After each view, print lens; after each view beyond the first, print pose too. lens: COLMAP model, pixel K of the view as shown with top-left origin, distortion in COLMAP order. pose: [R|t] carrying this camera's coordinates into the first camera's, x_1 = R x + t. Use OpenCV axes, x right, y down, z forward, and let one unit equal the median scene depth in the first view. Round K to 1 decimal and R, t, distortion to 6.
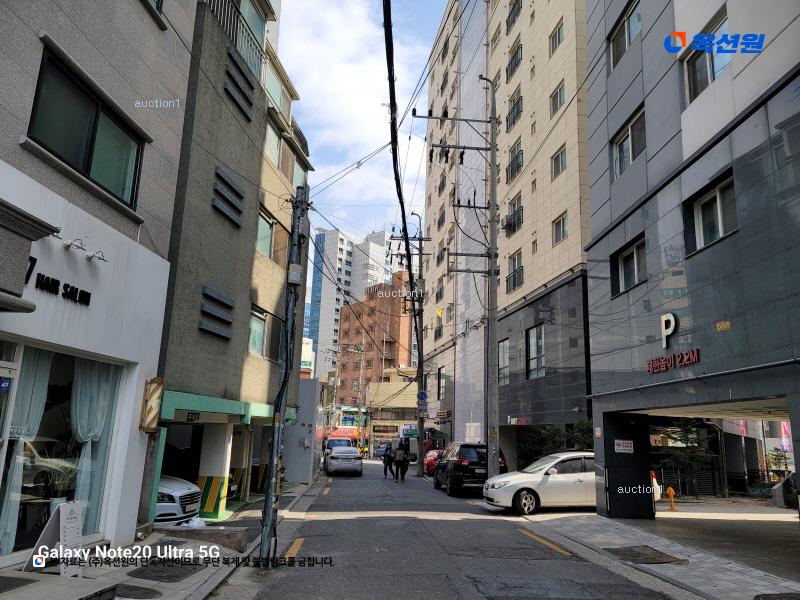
lens RADIAL K [[578.1, 0, 411.5], [0, 578.1, 298.1], [0, 0, 1]] dist [0.080389, -0.064361]
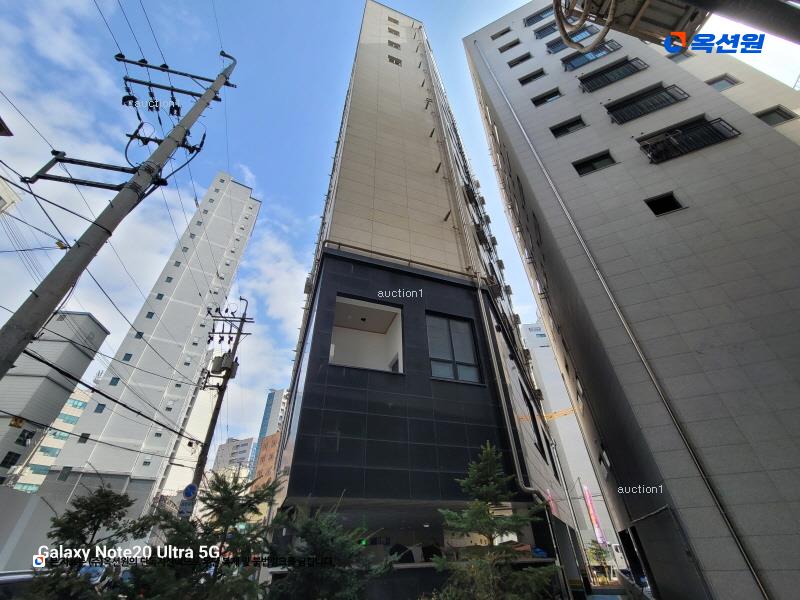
lens RADIAL K [[323.4, 0, 400.0], [0, 323.4, 300.0], [0, 0, 1]] dist [0.000059, 0.000031]
pose [[0.988002, 0.045396, 0.147620, 0.251892], [0.019141, 0.912464, -0.408708, 0.130677], [-0.153252, 0.406630, 0.900647, 0.512282]]
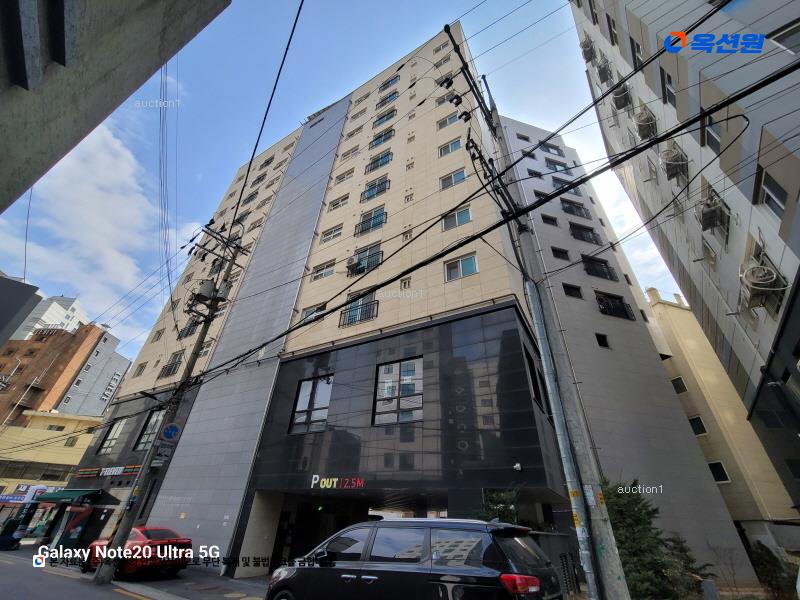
lens RADIAL K [[321.6, 0, 399.4], [0, 321.6, 290.7], [0, 0, 1]] dist [-0.001198, -0.000120]
pose [[0.667493, 0.430826, 0.607324, -0.112516], [-0.196799, 0.888690, -0.414125, 0.141033], [-0.718139, 0.156905, 0.677981, 0.599555]]
